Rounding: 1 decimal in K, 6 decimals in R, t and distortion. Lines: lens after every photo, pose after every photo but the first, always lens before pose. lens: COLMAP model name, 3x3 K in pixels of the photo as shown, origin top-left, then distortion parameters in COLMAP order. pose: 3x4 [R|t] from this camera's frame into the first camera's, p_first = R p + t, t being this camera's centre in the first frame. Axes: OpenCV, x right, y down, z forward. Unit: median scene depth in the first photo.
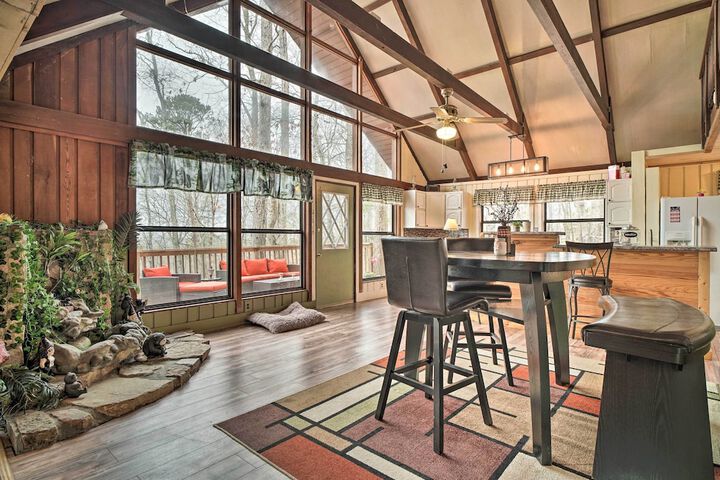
lens RADIAL K [[375.7, 0, 359.6], [0, 375.7, 236.6], [0, 0, 1]] dist [-0.016468, -0.002197]
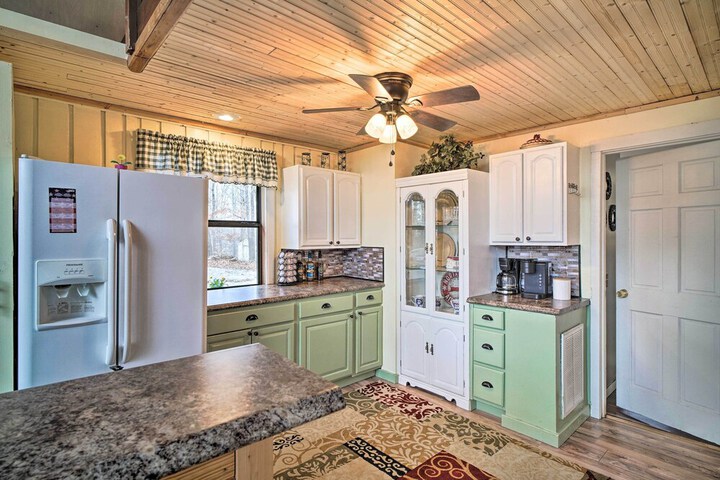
lens RADIAL K [[375.7, 0, 358.8], [0, 375.7, 235.5], [0, 0, 1]] dist [-0.016468, -0.002197]
pose [[0.129265, 0.003401, 0.991604, 0.553581], [-0.003627, 0.999989, -0.002957, -0.037763], [-0.991603, -0.003214, 0.129276, 0.691871]]
